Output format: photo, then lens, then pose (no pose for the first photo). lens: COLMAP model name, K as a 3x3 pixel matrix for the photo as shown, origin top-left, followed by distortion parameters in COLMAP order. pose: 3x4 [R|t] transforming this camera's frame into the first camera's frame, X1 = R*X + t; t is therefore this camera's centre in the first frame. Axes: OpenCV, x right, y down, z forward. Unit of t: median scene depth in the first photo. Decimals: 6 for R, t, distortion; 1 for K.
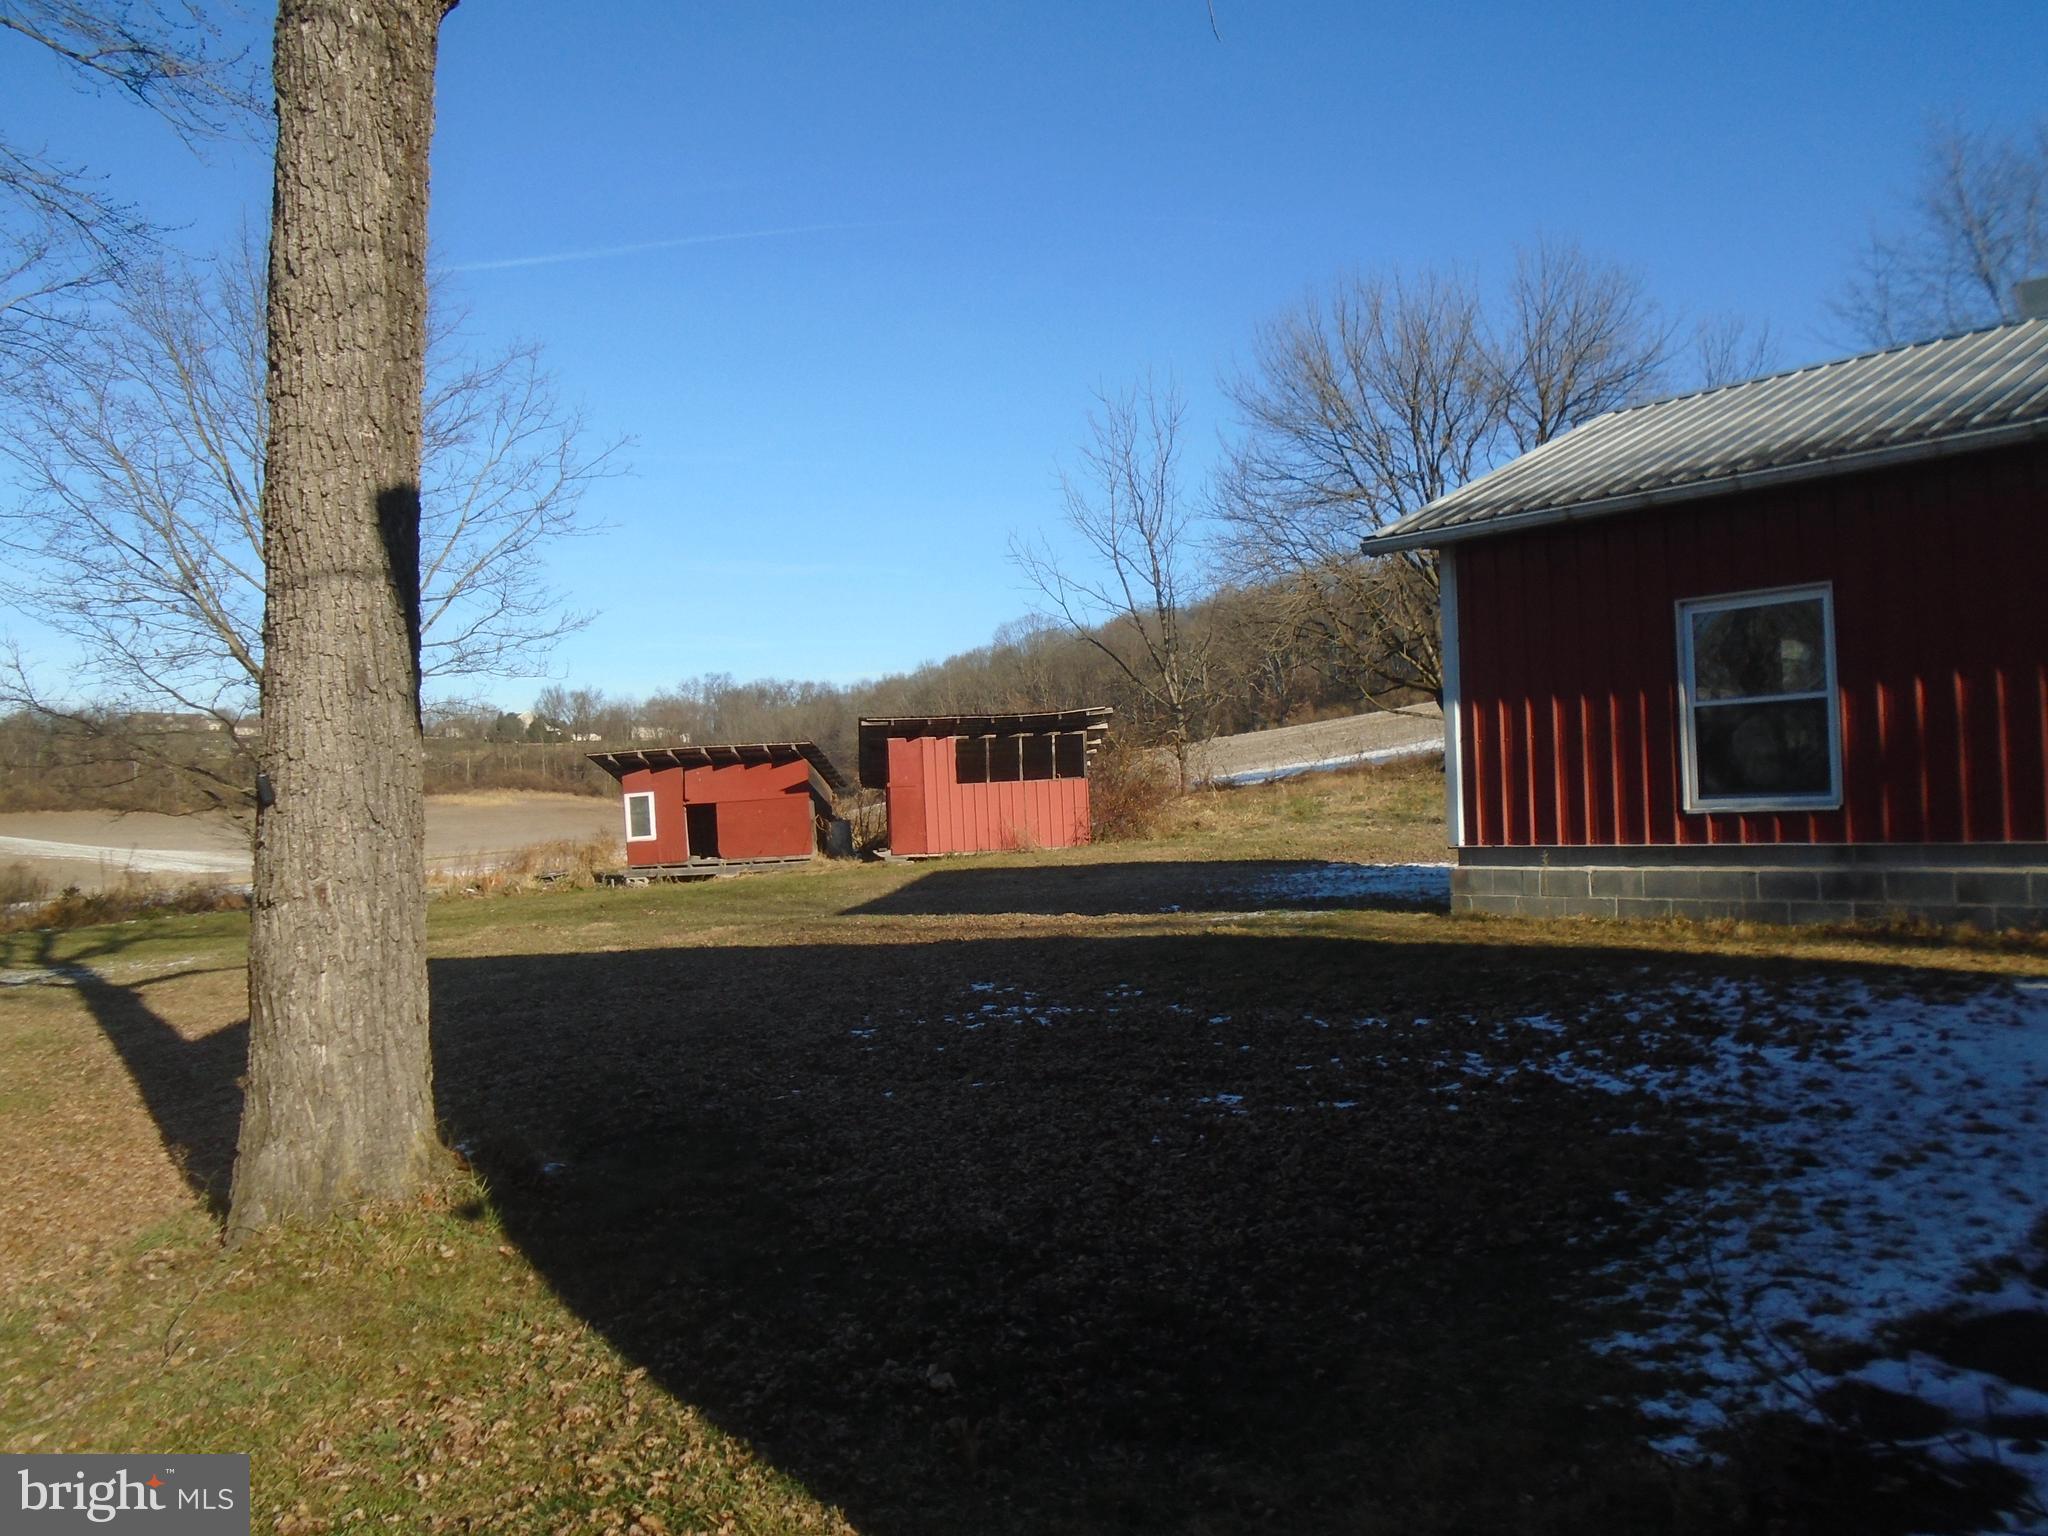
lens RADIAL K [[1553.0, 0, 1023.8], [0, 1553.0, 770.1], [0, 0, 1]] dist [-0.034607, 0.010420]
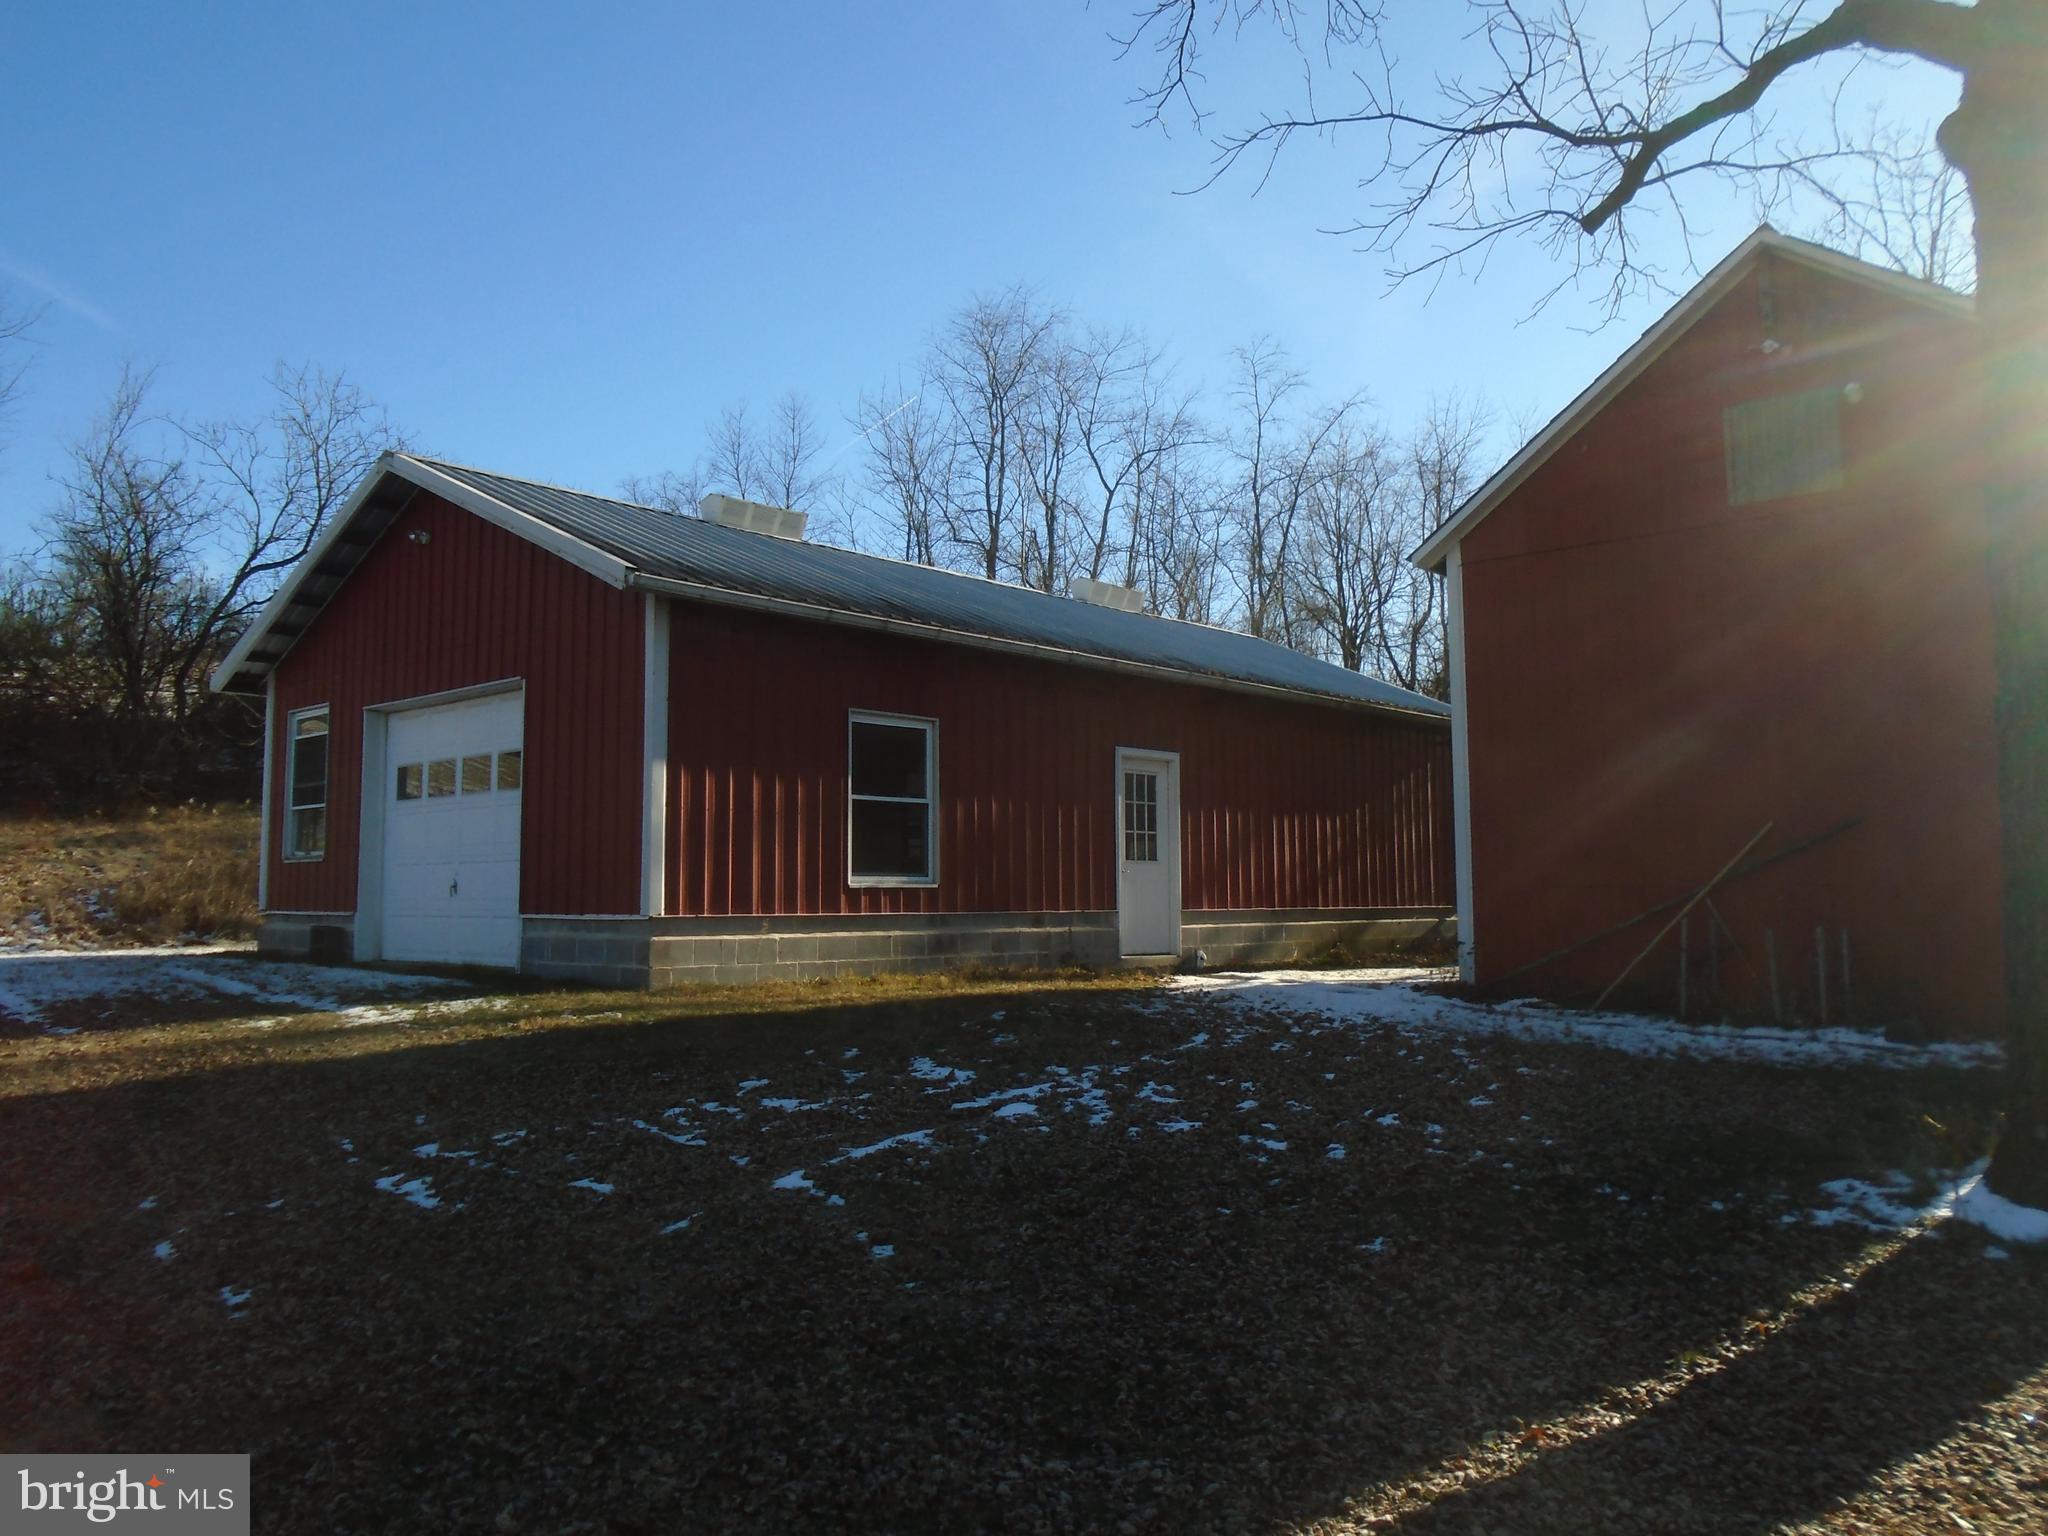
lens RADIAL K [[1553.0, 0, 1024.0], [0, 1553.0, 766.3], [0, 0, 1]] dist [-0.034607, 0.010420]
pose [[-0.153076, 0.113189, 0.981711, -0.767840], [-0.027067, 0.992566, -0.118661, 0.072316], [-0.987844, -0.044736, -0.148875, 1.029606]]
